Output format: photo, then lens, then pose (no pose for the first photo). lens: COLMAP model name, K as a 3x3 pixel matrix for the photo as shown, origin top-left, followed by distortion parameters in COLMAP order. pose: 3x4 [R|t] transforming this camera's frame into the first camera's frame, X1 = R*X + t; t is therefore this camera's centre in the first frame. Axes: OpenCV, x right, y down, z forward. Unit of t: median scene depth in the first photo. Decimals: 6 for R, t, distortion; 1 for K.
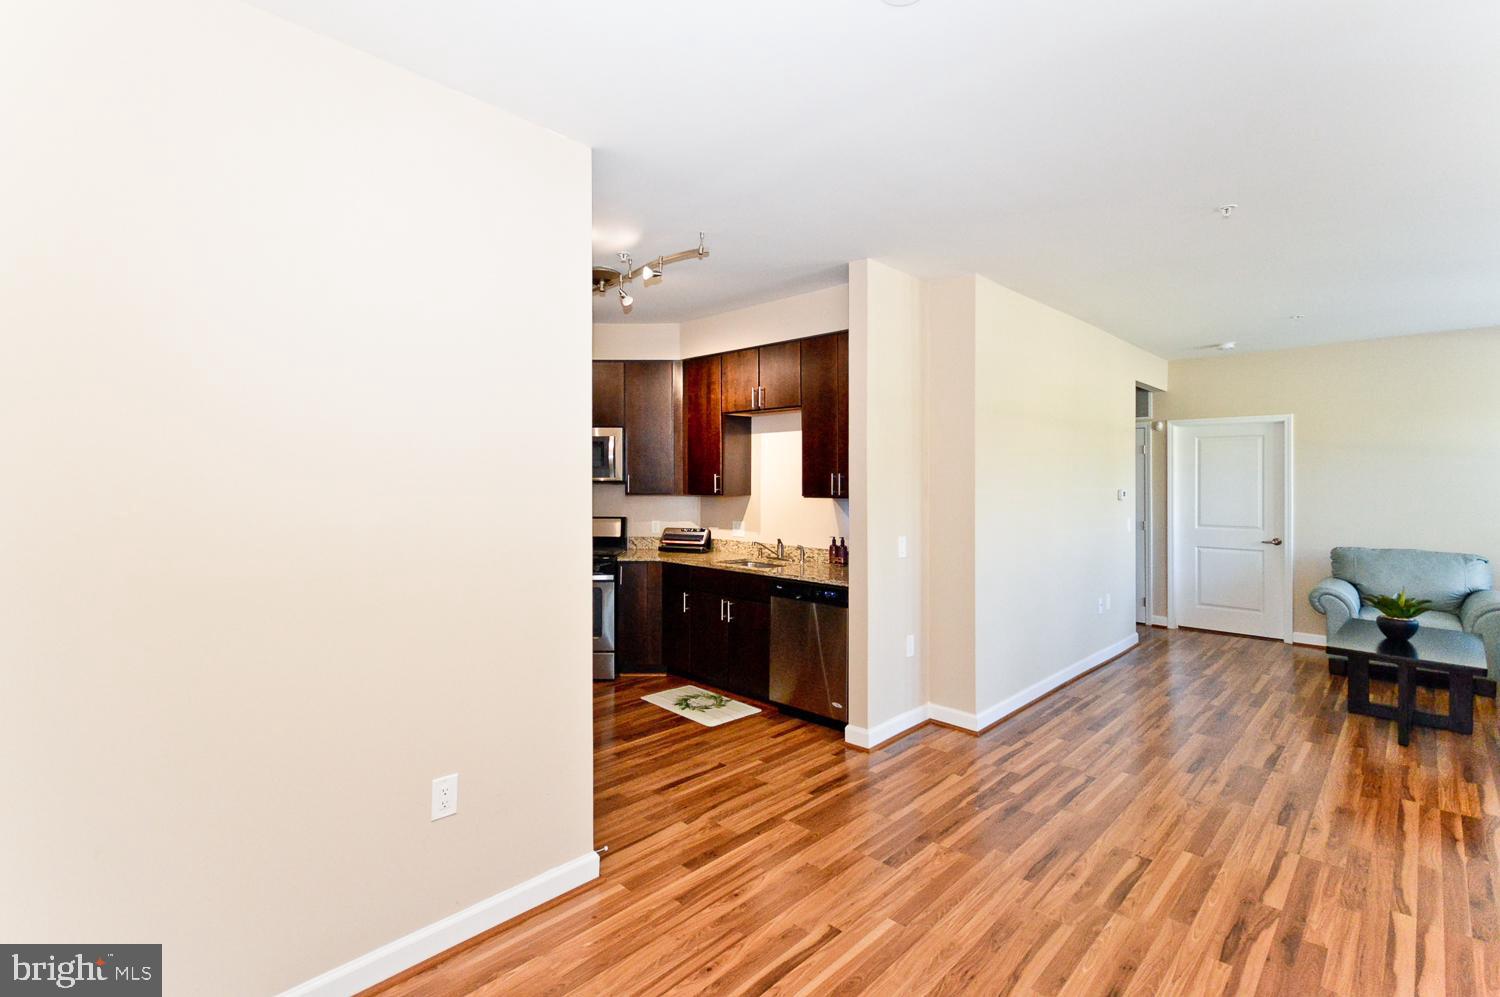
lens RADIAL K [[674.6, 0, 724.9], [0, 674.6, 485.9], [0, 0, 1]] dist [0.014725, -0.006585]
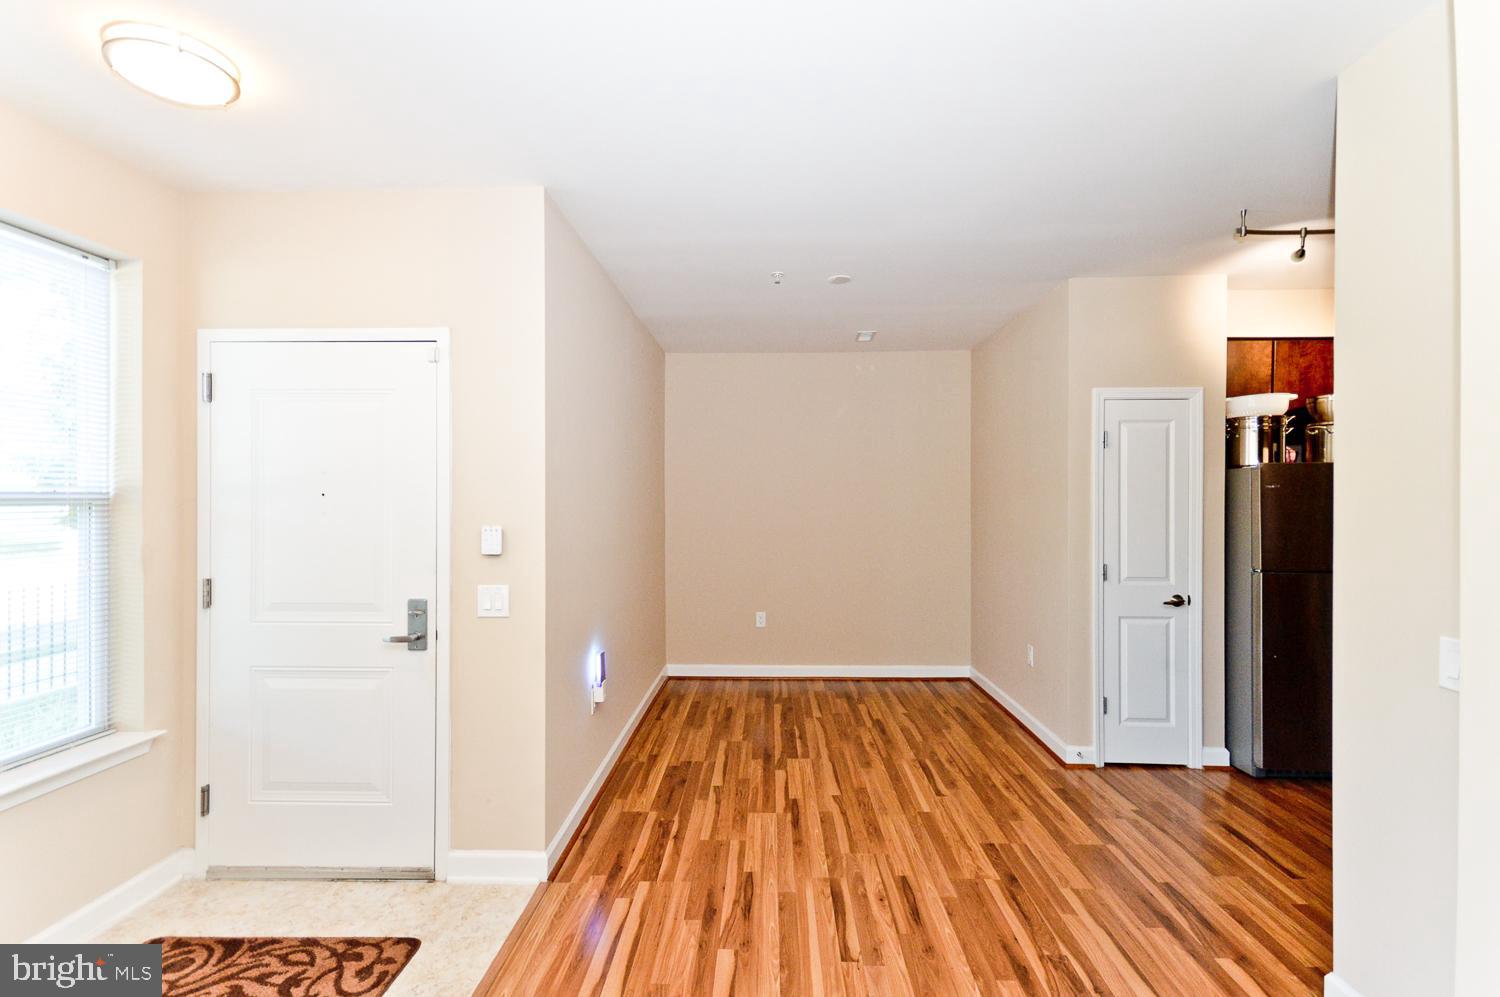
lens RADIAL K [[674.6, 0, 750.2], [0, 674.6, 500.4], [0, 0, 1]] dist [0.014725, -0.006585]
pose [[-0.718394, 0.001988, -0.695633, 0.903463], [-0.008480, 0.999897, 0.011614, -0.005446], [0.695584, 0.014242, -0.718303, 1.065399]]
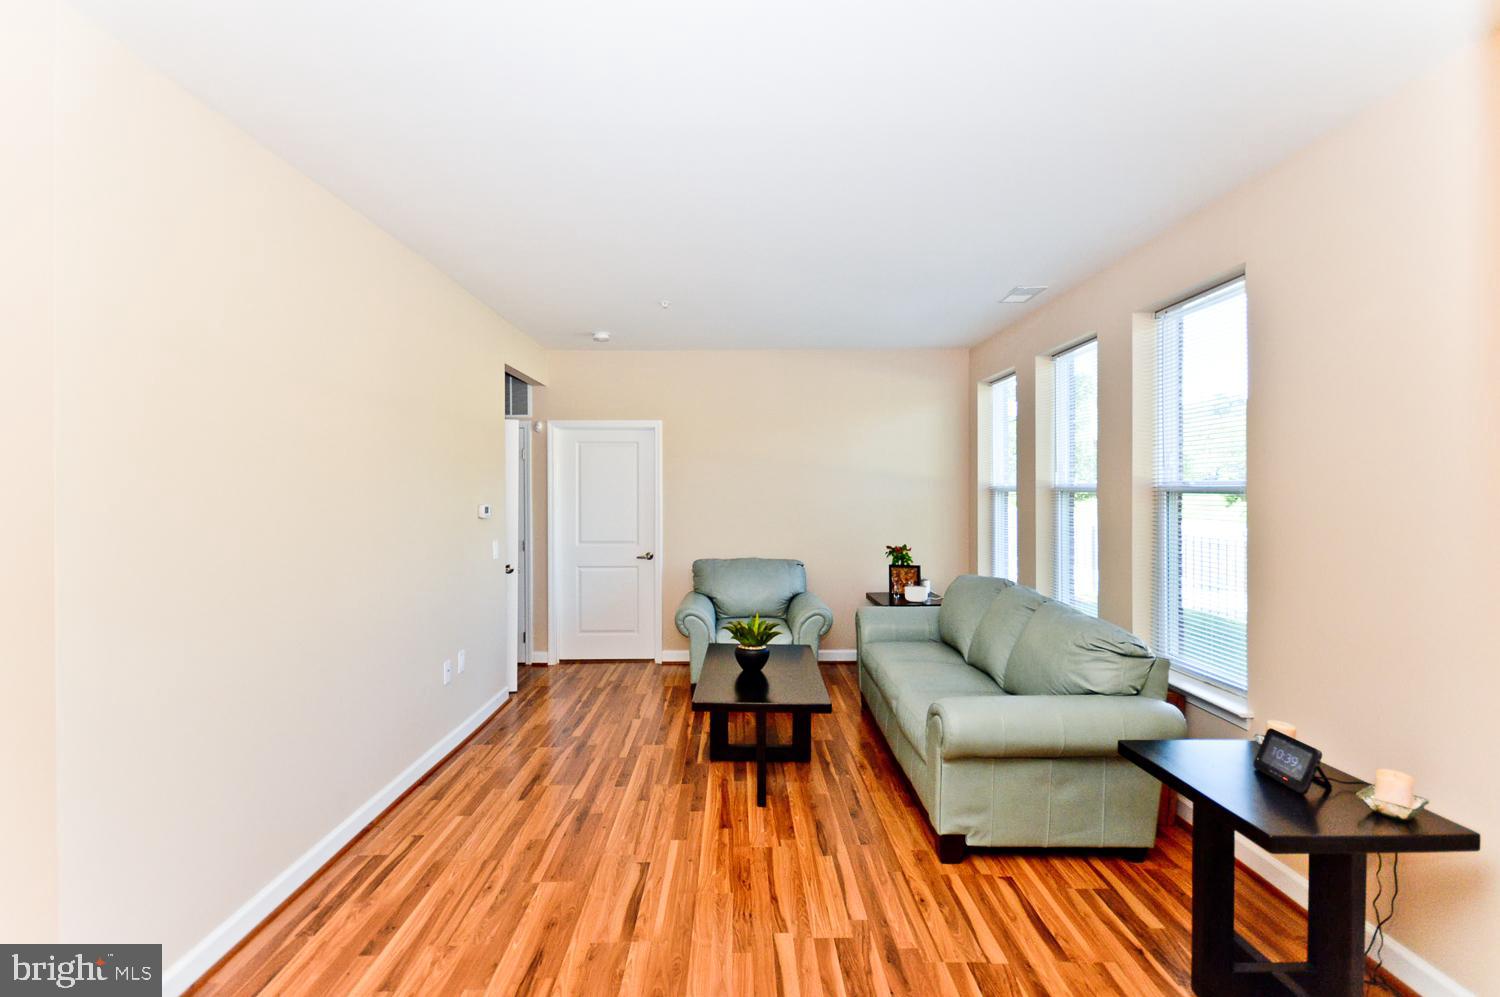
lens RADIAL K [[674.6, 0, 739.3], [0, 674.6, 496.7], [0, 0, 1]] dist [0.014725, -0.006585]
pose [[0.692680, -0.008591, 0.721194, 0.390461], [0.011267, 0.999936, 0.001089, 0.002916], [-0.721157, 0.007372, 0.692732, 0.449856]]
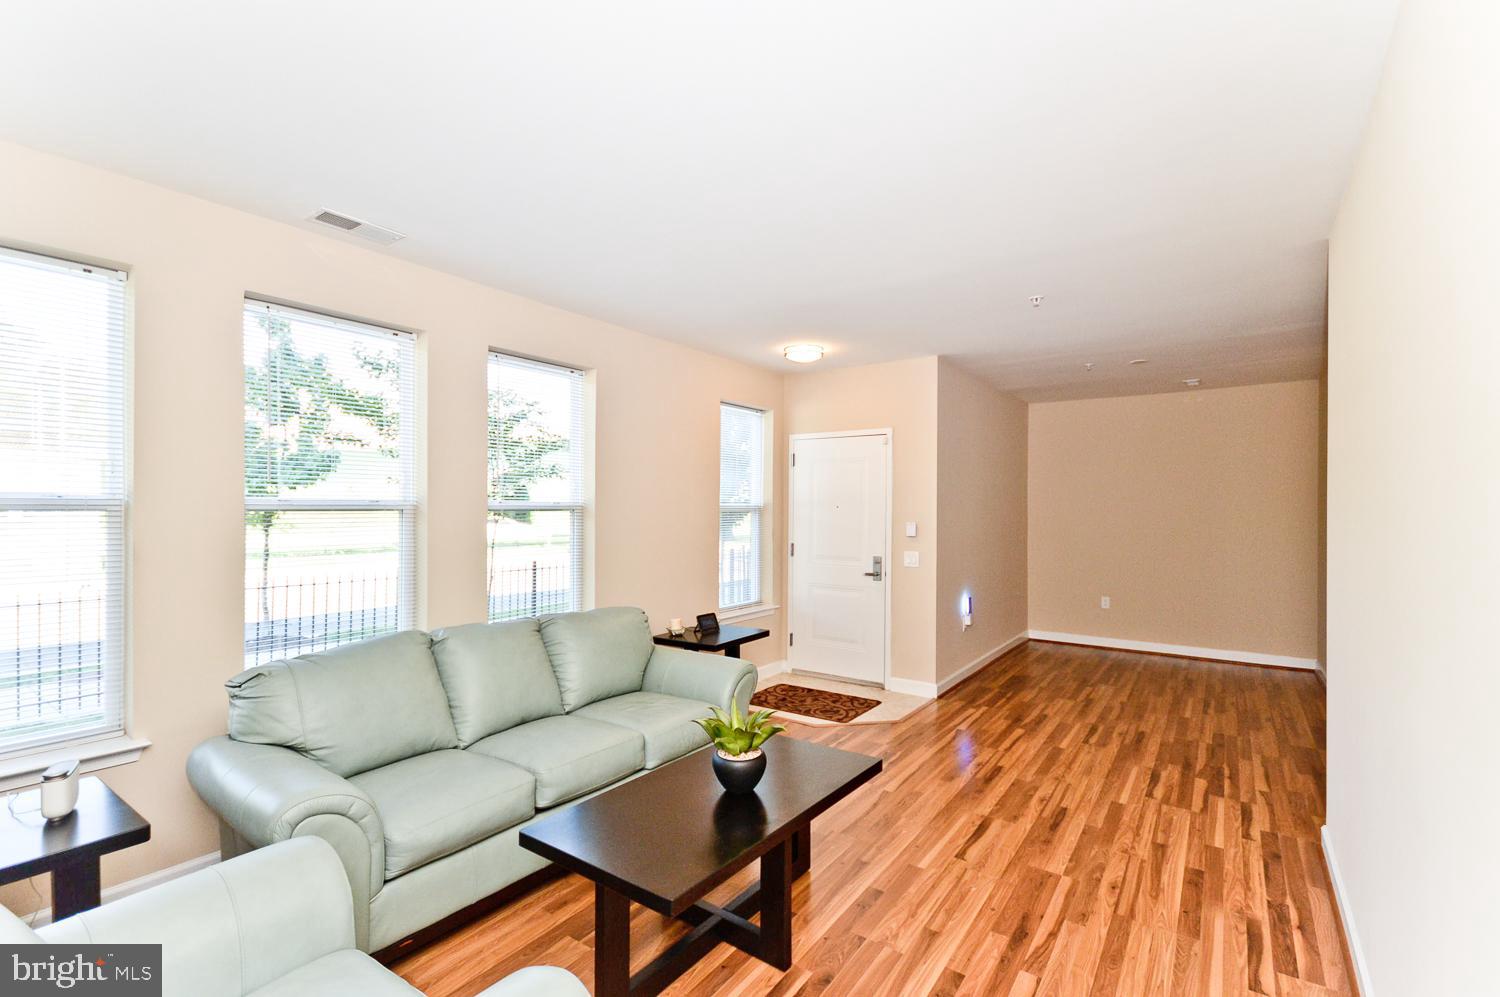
lens RADIAL K [[674.6, 0, 752.2], [0, 674.6, 513.6], [0, 0, 1]] dist [0.014725, -0.006585]
pose [[-0.982175, -0.003560, -0.187934, 1.208765], [-0.007384, 0.999780, 0.019650, -0.012836], [0.187823, 0.020687, -0.981985, 1.719698]]
